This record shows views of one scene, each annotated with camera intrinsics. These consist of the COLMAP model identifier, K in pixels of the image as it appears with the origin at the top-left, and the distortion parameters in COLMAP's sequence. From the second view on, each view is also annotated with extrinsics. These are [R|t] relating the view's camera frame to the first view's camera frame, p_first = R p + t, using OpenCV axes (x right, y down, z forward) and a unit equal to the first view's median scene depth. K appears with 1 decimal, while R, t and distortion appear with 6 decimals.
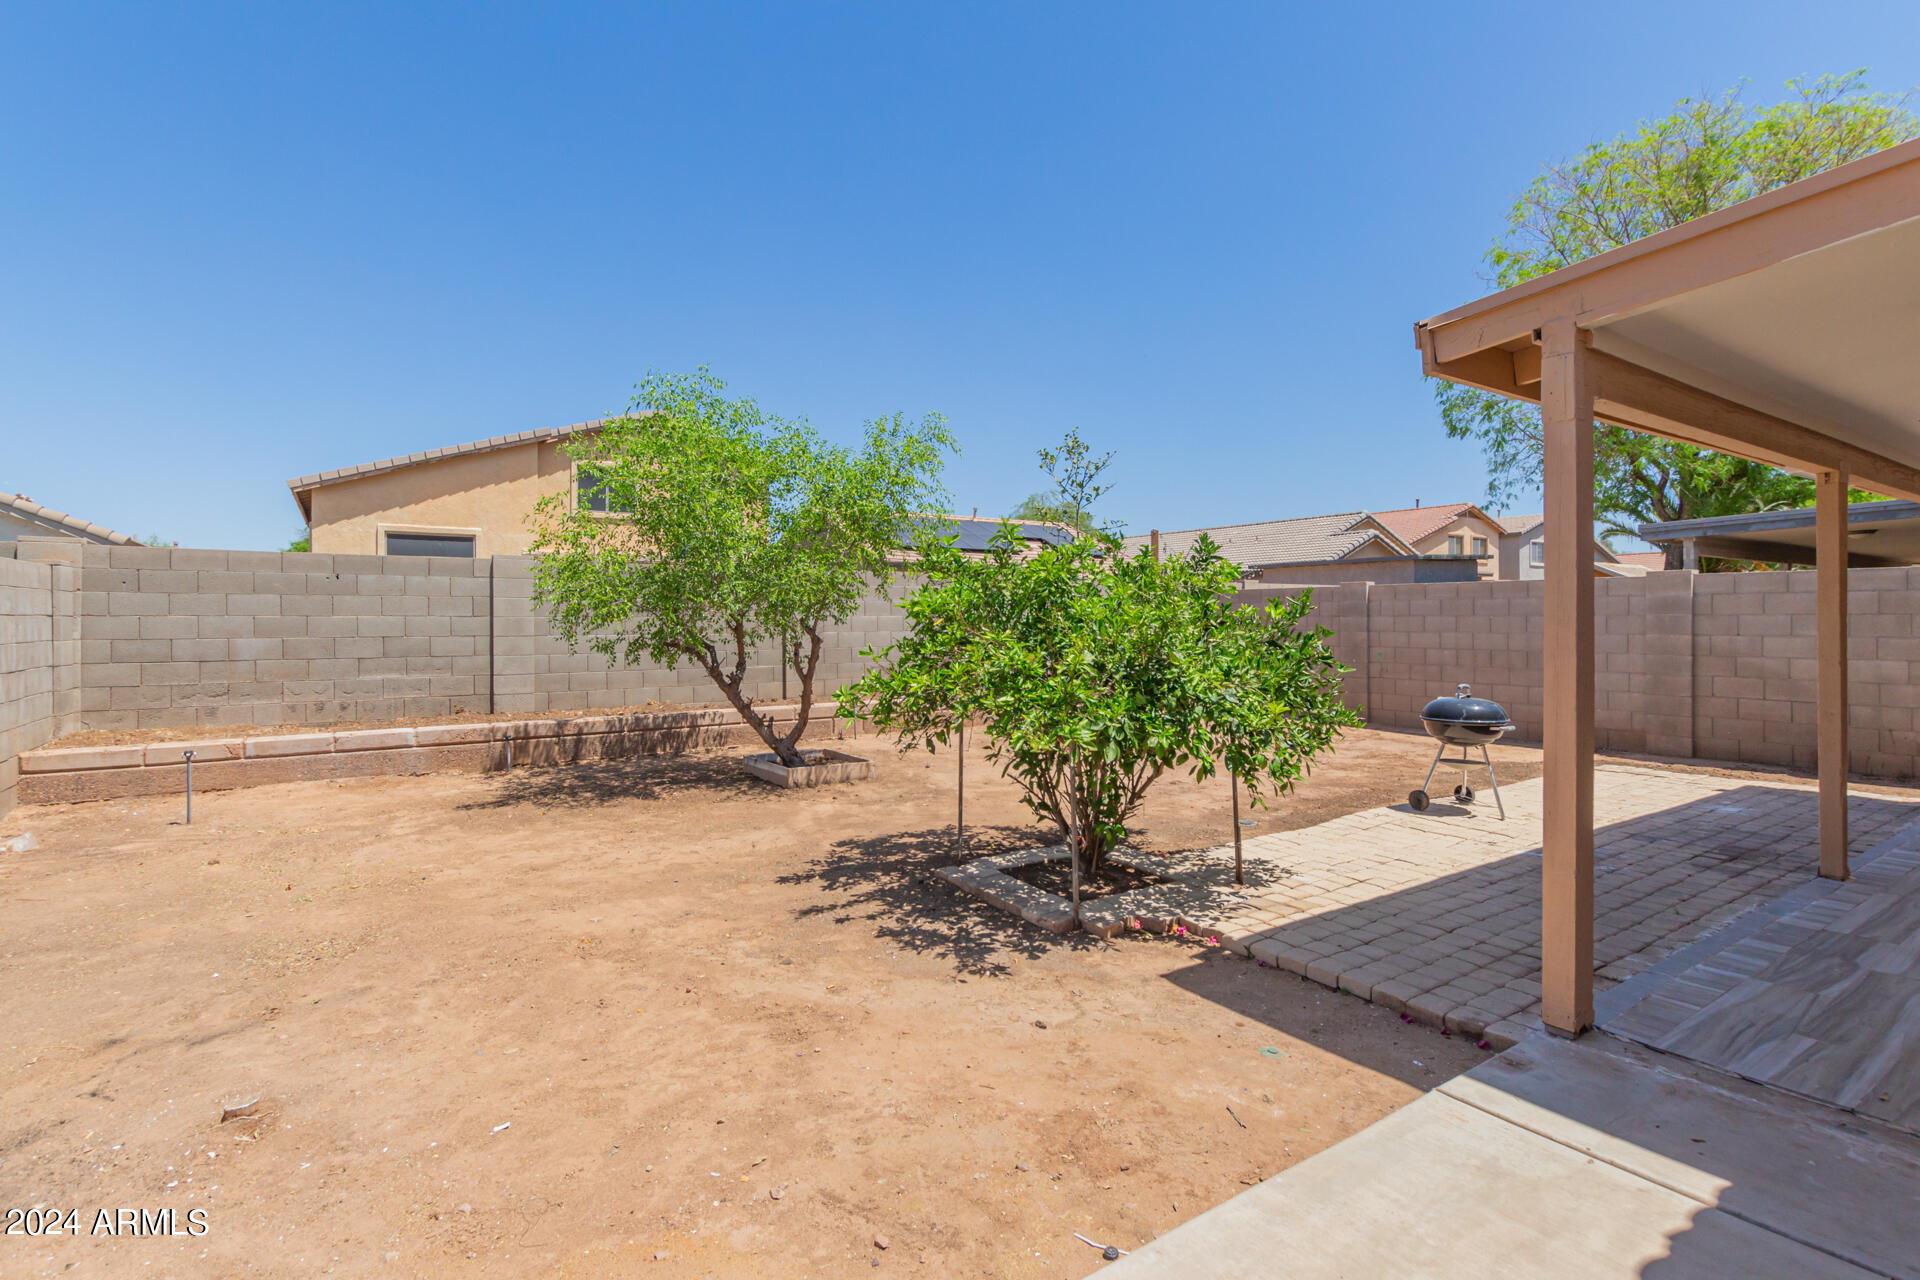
lens RADIAL K [[900.0, 0, 958.1], [0, 900.0, 646.4], [0, 0, 1]] dist [0.000510, -0.000951]
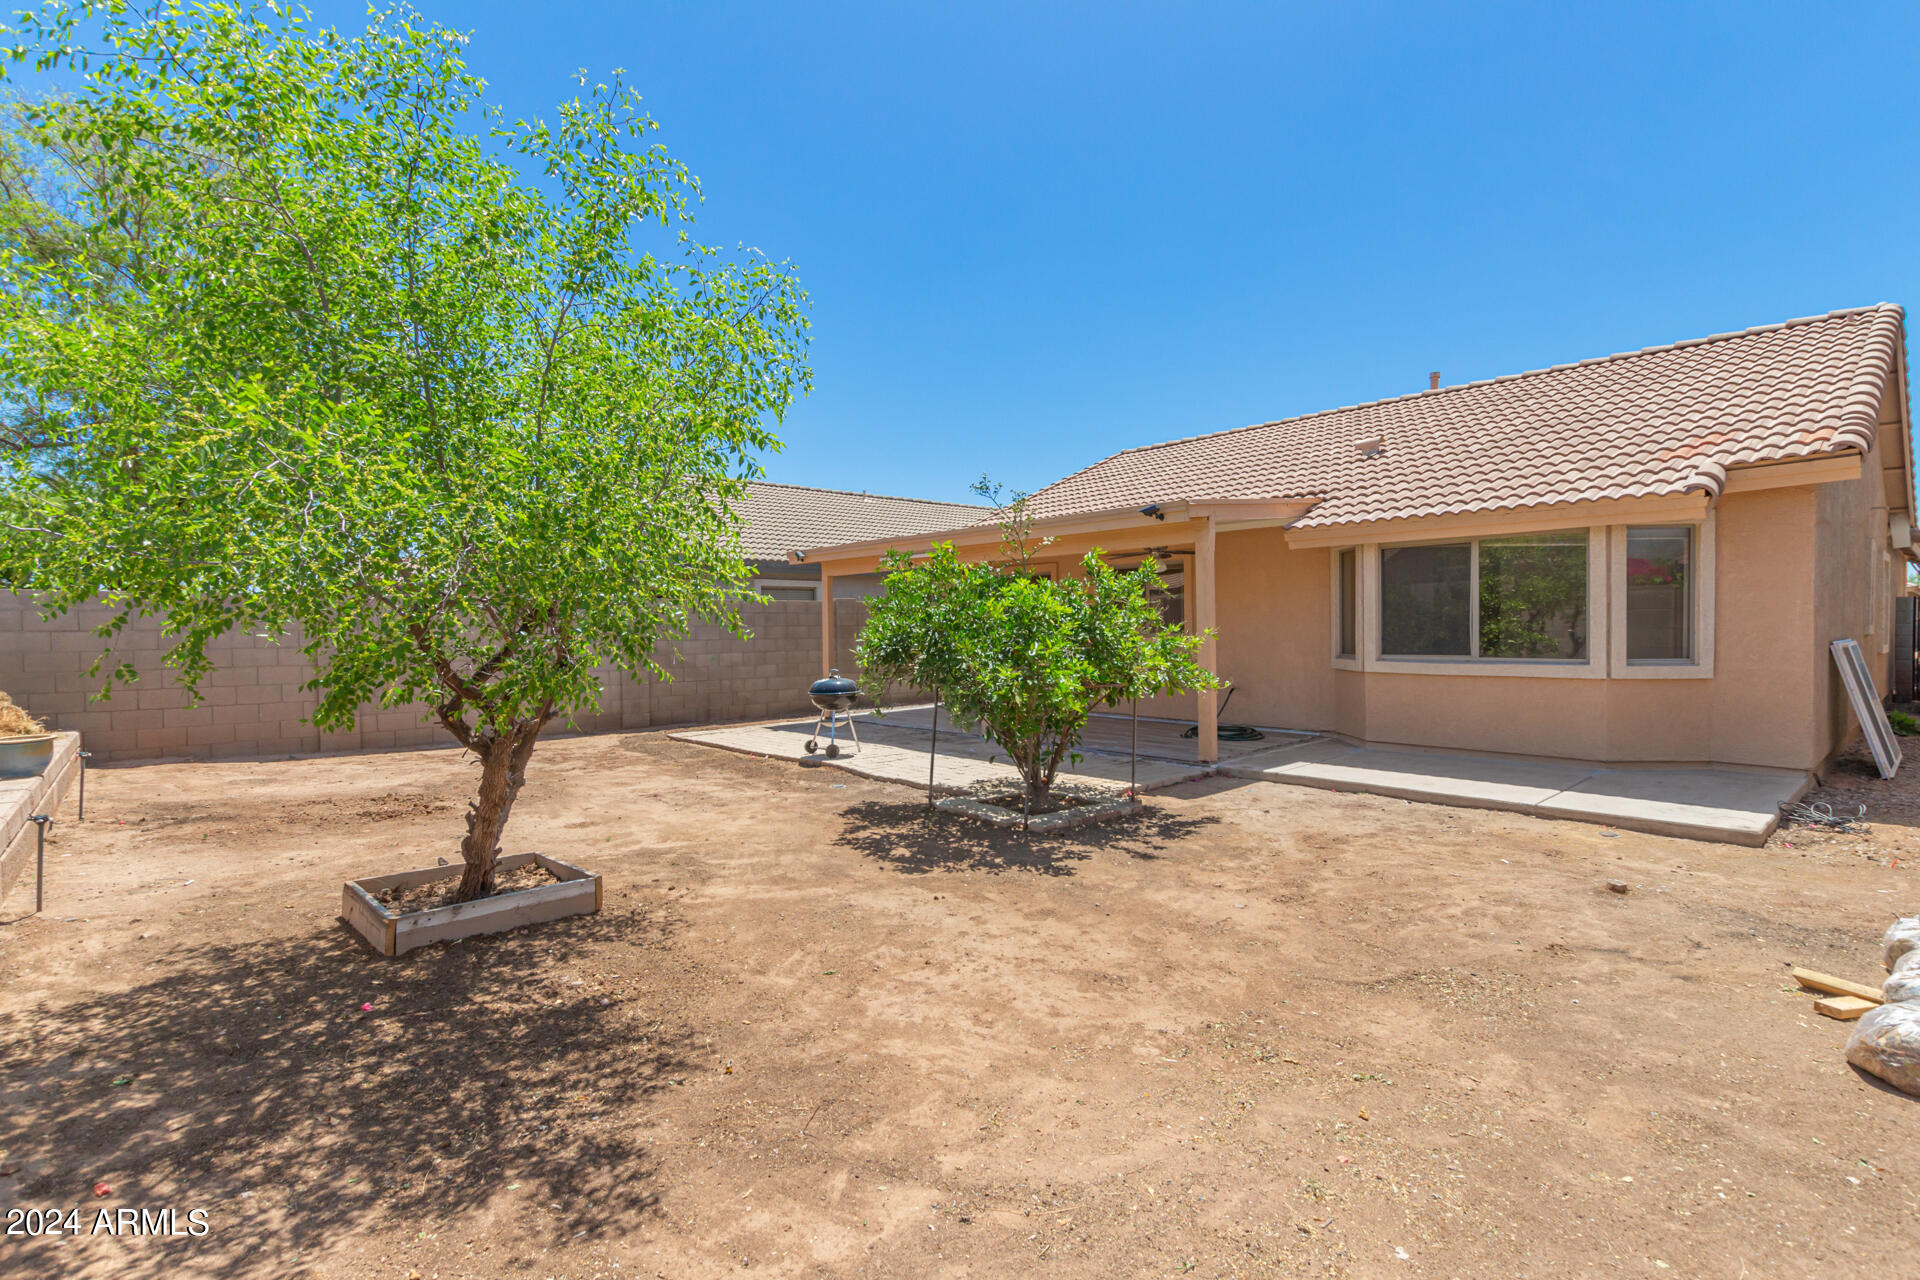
lens RADIAL K [[900.0, 0, 958.1], [0, 900.0, 646.4], [0, 0, 1]] dist [0.000510, -0.000951]
pose [[-0.130084, -0.014173, 0.991402, -1.295212], [0.047141, 0.998679, 0.020462, -0.024309], [-0.990382, 0.049398, -0.129244, 1.358905]]
